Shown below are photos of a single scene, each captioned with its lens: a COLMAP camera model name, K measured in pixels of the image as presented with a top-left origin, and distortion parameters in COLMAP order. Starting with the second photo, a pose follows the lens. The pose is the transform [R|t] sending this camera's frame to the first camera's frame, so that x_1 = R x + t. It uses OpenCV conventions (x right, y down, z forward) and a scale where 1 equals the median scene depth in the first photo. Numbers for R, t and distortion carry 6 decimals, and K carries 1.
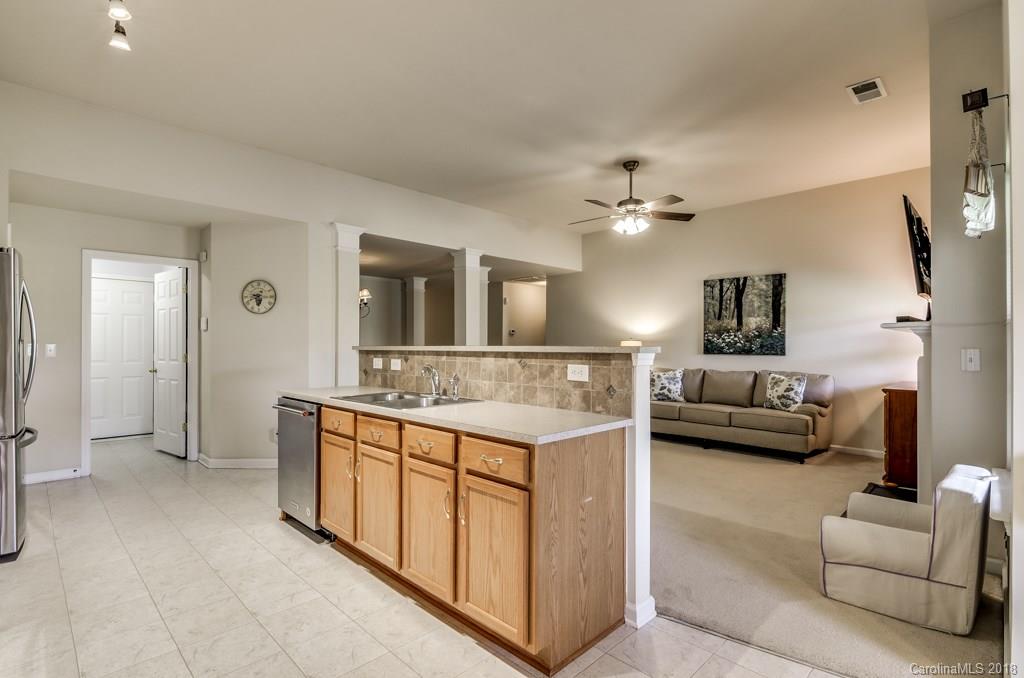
lens RADIAL K [[485.6, 0, 504.4], [0, 485.6, 343.9], [0, 0, 1]] dist [0.006703, -0.009536]
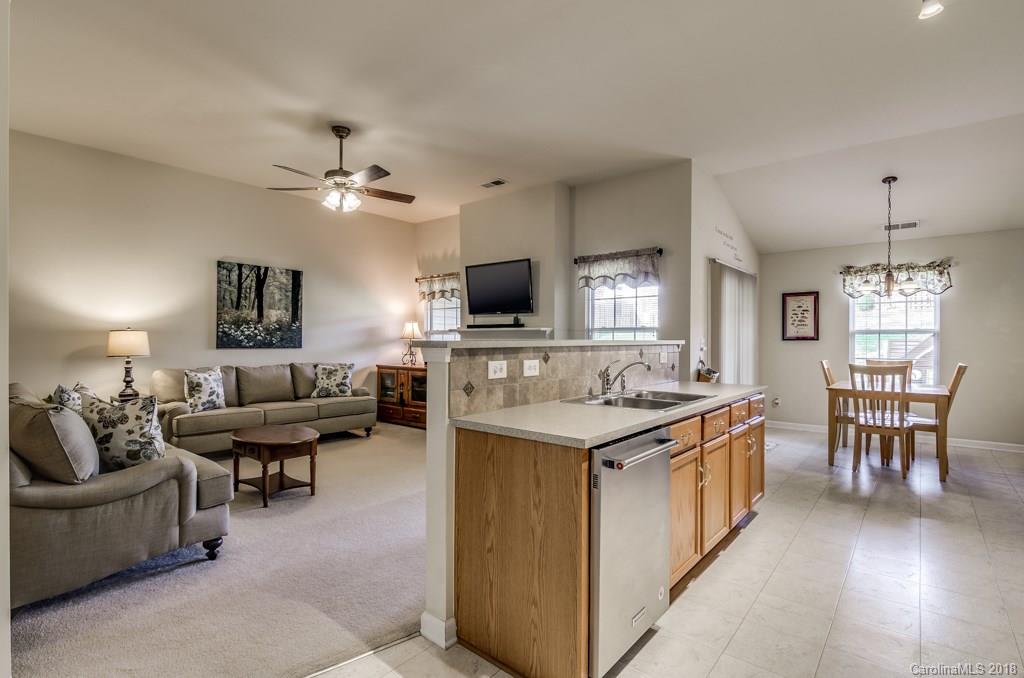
lens RADIAL K [[485.6, 0, 507.7], [0, 485.6, 342.2], [0, 0, 1]] dist [0.006703, -0.009536]
pose [[-0.092046, -0.006243, 0.995735, -0.524296], [-0.006378, 0.999964, 0.005680, 0.002073], [-0.995734, -0.005828, -0.092082, 0.643474]]
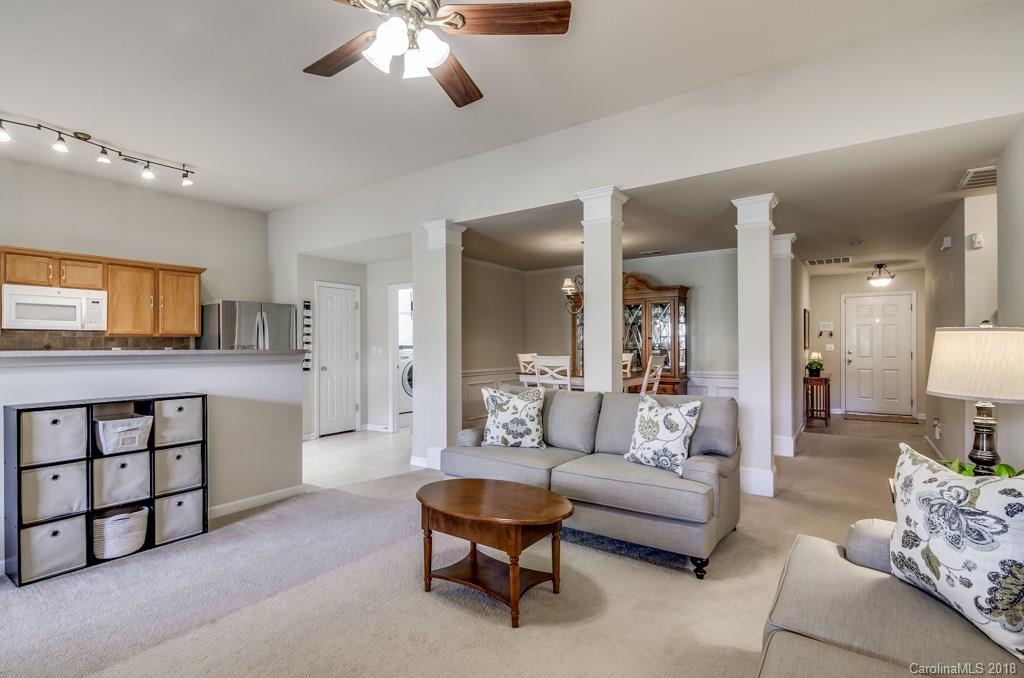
lens RADIAL K [[485.6, 0, 508.5], [0, 485.6, 344.6], [0, 0, 1]] dist [0.006703, -0.009536]
pose [[0.184770, -0.002952, -0.982777, 0.549268], [0.007236, 0.999972, -0.001644, -0.000159], [0.982755, -0.006807, 0.184786, 0.829266]]
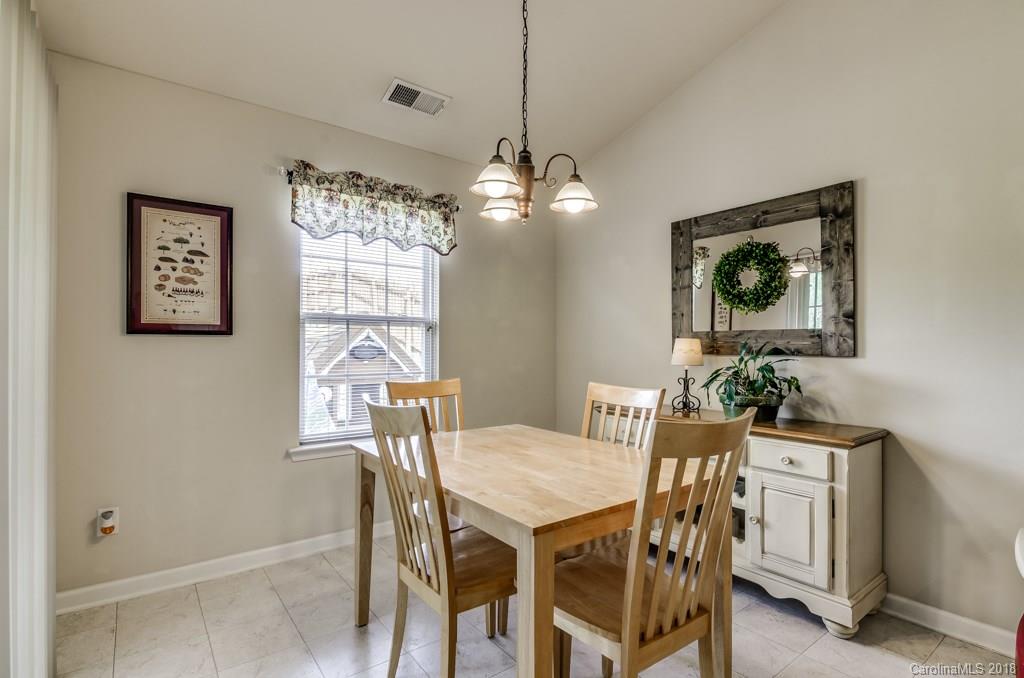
lens RADIAL K [[485.6, 0, 506.7], [0, 485.6, 342.5], [0, 0, 1]] dist [0.006703, -0.009536]
pose [[-0.992470, -0.006729, 0.122302, 0.213260], [-0.007890, 0.999928, -0.009013, 0.008228], [-0.122232, -0.009910, -0.992452, 0.235344]]
